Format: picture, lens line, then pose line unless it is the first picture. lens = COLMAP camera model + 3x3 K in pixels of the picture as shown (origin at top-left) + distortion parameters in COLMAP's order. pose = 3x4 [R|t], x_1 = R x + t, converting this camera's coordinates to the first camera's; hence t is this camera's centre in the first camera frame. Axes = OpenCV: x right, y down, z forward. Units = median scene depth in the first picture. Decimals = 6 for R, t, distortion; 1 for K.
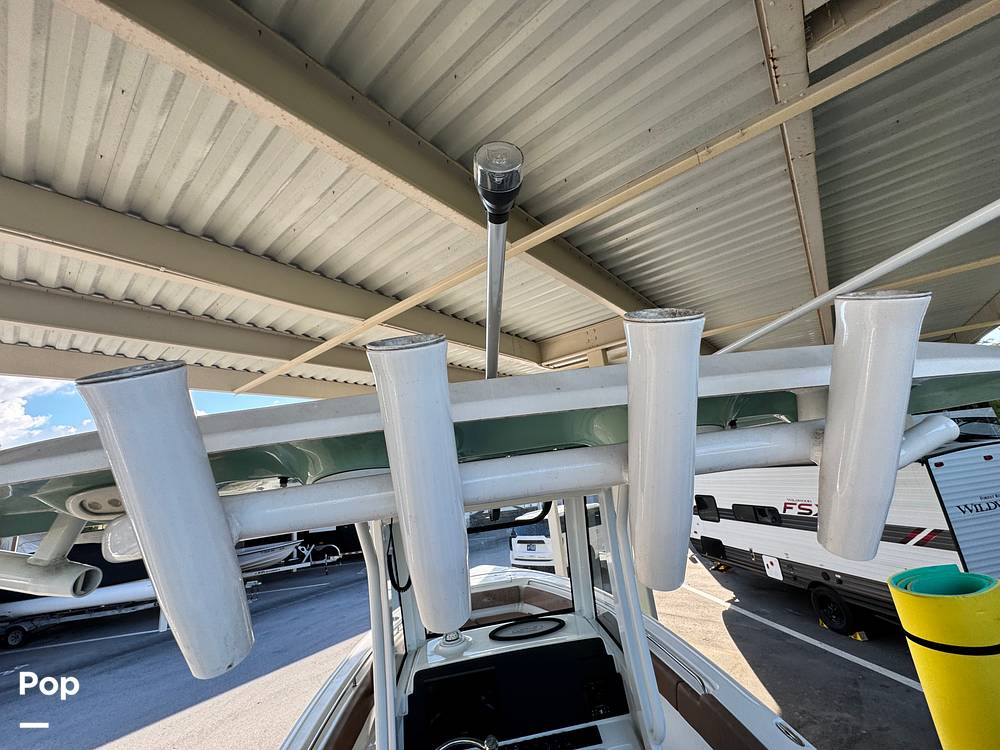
lens RADIAL K [[400.6, 0, 501.9], [0, 400.6, 378.4], [0, 0, 1]] dist [-0.006057, 0.000269]
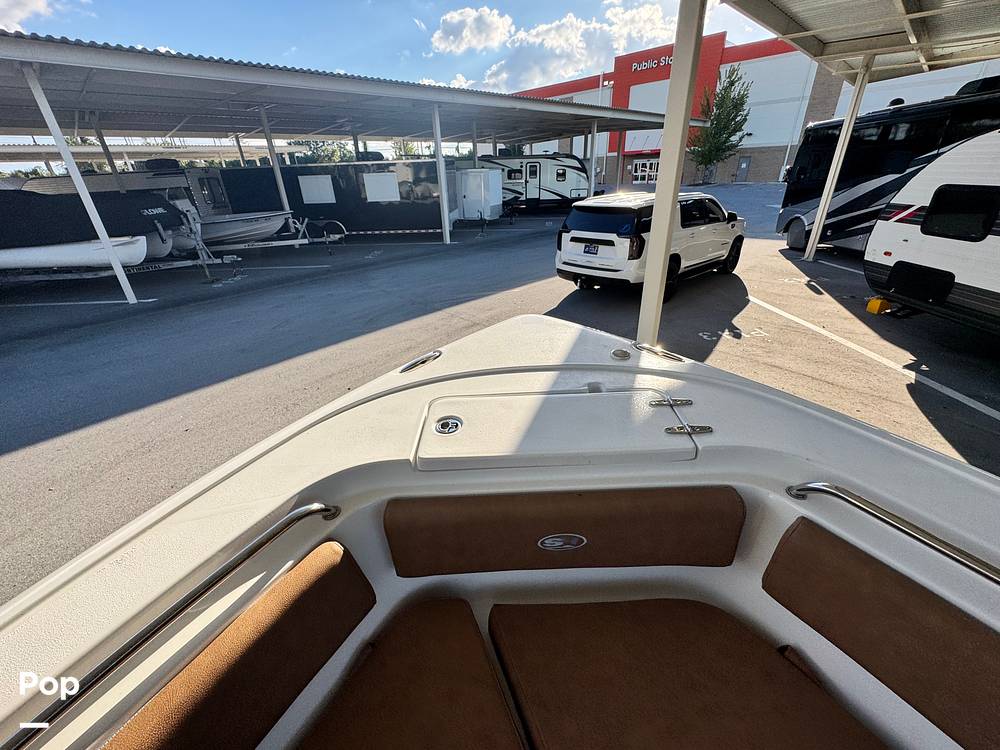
lens RADIAL K [[400.6, 0, 501.5], [0, 400.6, 373.8], [0, 0, 1]] dist [-0.006057, 0.000269]
pose [[0.993407, 0.108503, -0.037009, -0.027265], [-0.056962, 0.747328, 0.662009, 0.141063], [0.099488, -0.655536, 0.748581, 0.341431]]
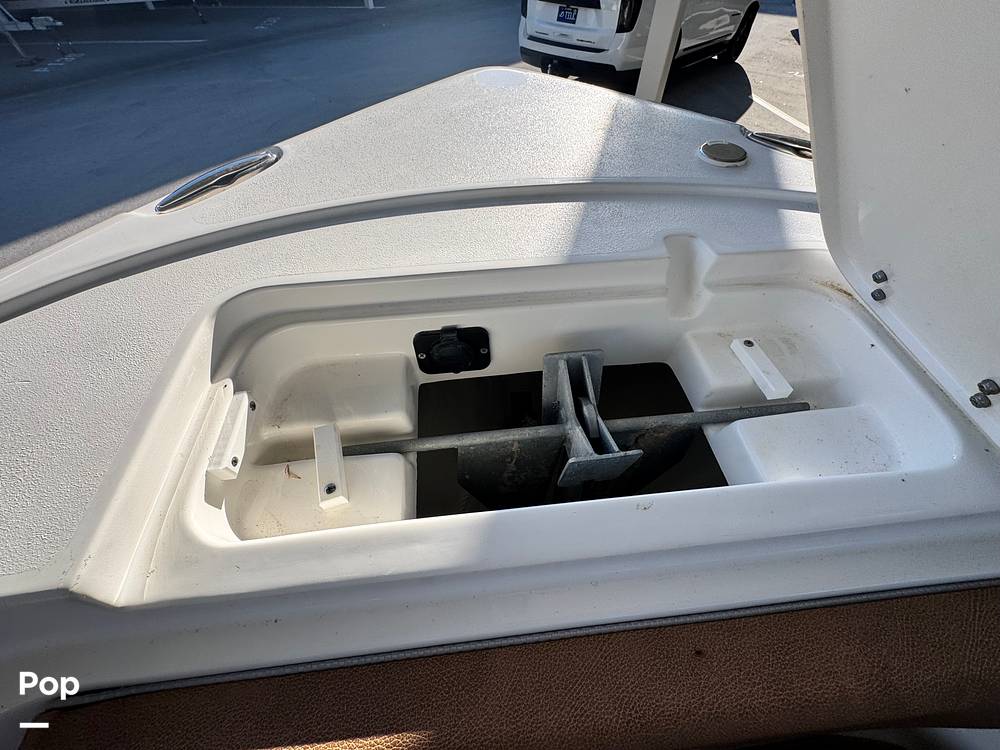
lens RADIAL K [[400.6, 0, 503.6], [0, 400.6, 370.8], [0, 0, 1]] dist [-0.006057, 0.000269]
pose [[0.992555, 0.062287, 0.104668, -0.027037], [-0.121342, 0.431296, 0.894014, 0.181326], [0.010543, -0.900058, 0.435642, 0.388828]]
